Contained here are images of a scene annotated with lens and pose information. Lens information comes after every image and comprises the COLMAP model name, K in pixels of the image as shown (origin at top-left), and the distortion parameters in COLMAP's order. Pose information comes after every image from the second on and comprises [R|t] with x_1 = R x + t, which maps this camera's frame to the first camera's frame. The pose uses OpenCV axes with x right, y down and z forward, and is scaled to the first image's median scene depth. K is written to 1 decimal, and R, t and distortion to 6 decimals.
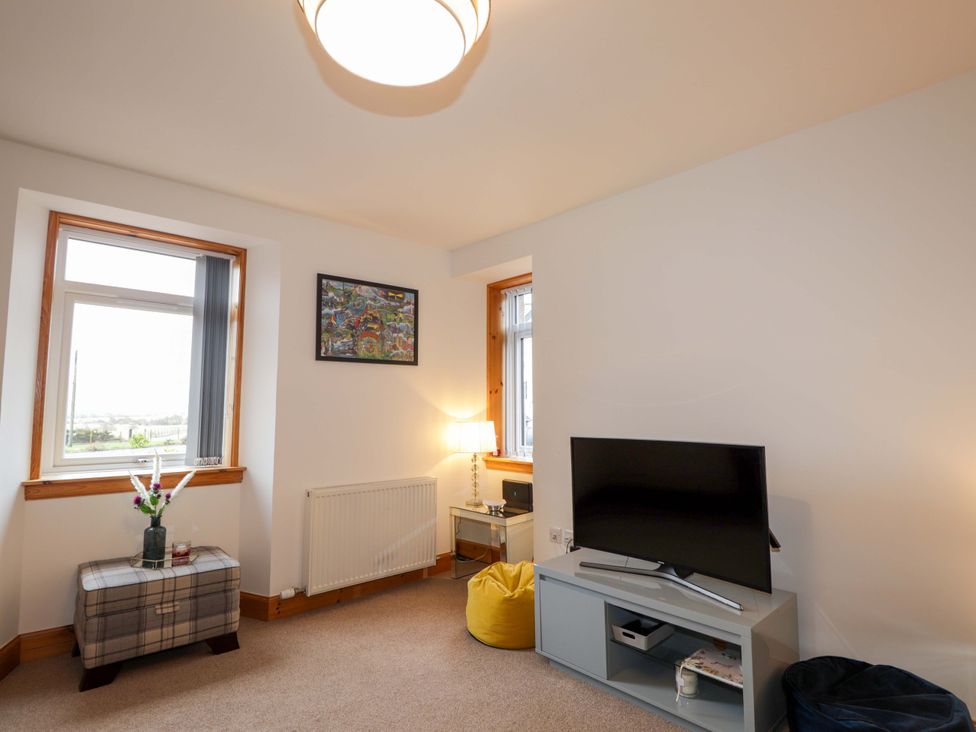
lens RADIAL K [[513.5, 0, 483.1], [0, 513.5, 366.3], [0, 0, 1]] dist [-0.008005, -0.011105]
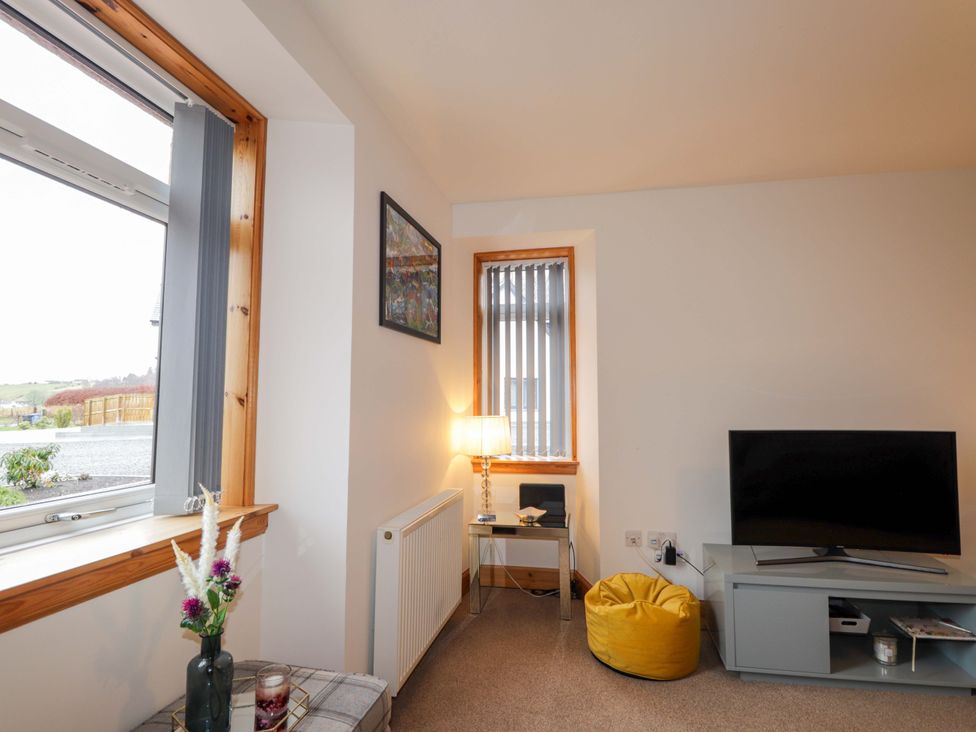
lens RADIAL K [[513.5, 0, 486.5], [0, 513.5, 363.1], [0, 0, 1]] dist [-0.008005, -0.011105]
pose [[0.813442, 0.041826, 0.580141, -0.594696], [-0.046949, 0.998878, -0.006186, 0.033395], [-0.579749, -0.022205, 0.814493, 0.400542]]
